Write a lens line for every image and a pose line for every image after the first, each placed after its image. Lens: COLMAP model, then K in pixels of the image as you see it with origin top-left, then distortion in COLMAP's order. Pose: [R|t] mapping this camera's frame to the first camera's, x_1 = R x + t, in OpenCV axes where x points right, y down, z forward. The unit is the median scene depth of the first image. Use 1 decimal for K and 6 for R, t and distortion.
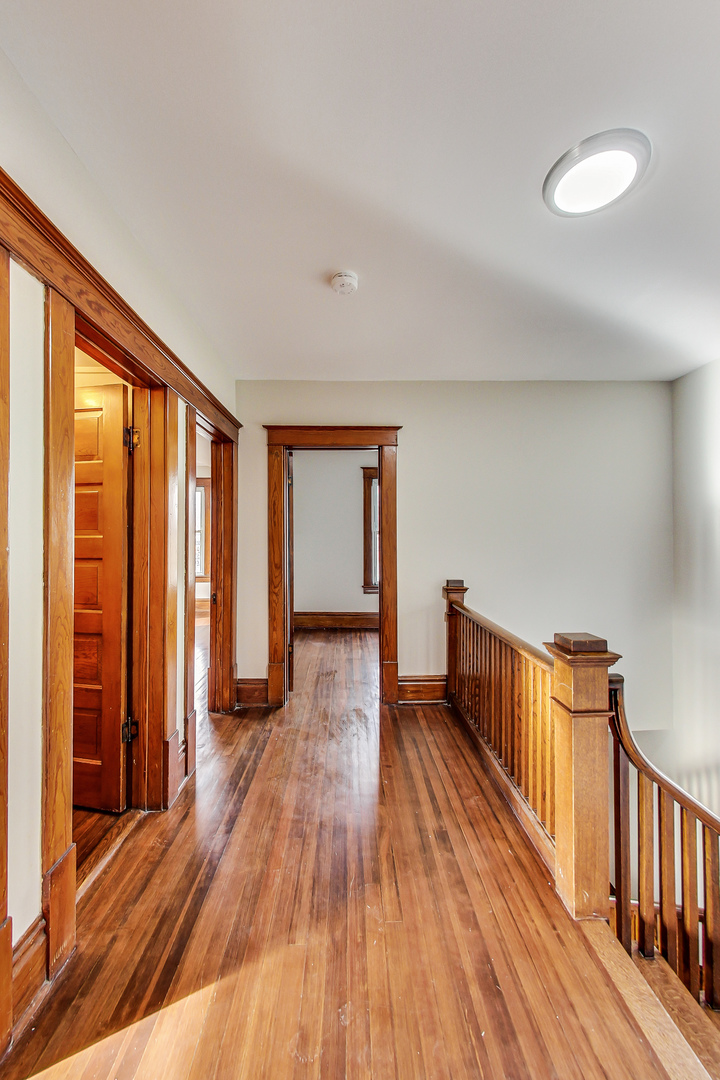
lens RADIAL K [[468.1, 0, 360.8], [0, 468.1, 538.5], [0, 0, 1]] dist [-0.000094, 0.000009]
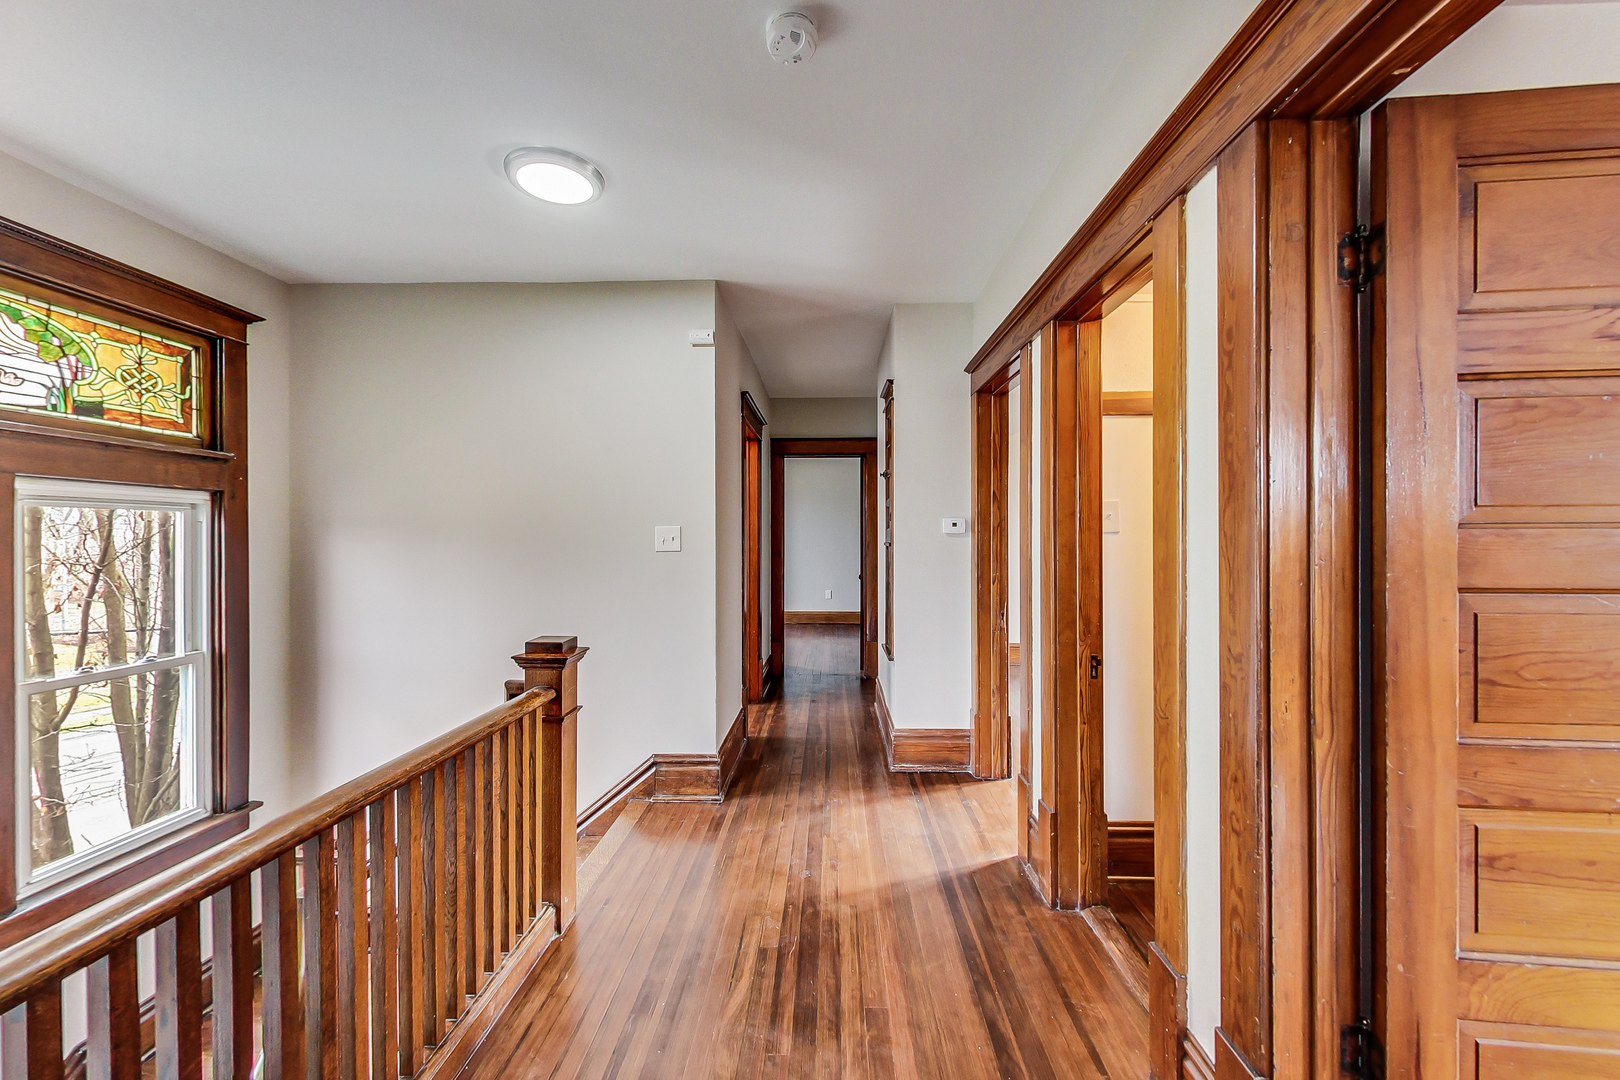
lens RADIAL K [[702.2, 0, 810.1], [0, 702.2, 538.9], [0, 0, 1]] dist [-0.000094, 0.000009]
pose [[-0.998237, 0.006748, 0.058967, -0.117490], [0.006645, 0.999976, -0.001939, 0.009324], [-0.058979, -0.001544, -0.998258, 2.059848]]
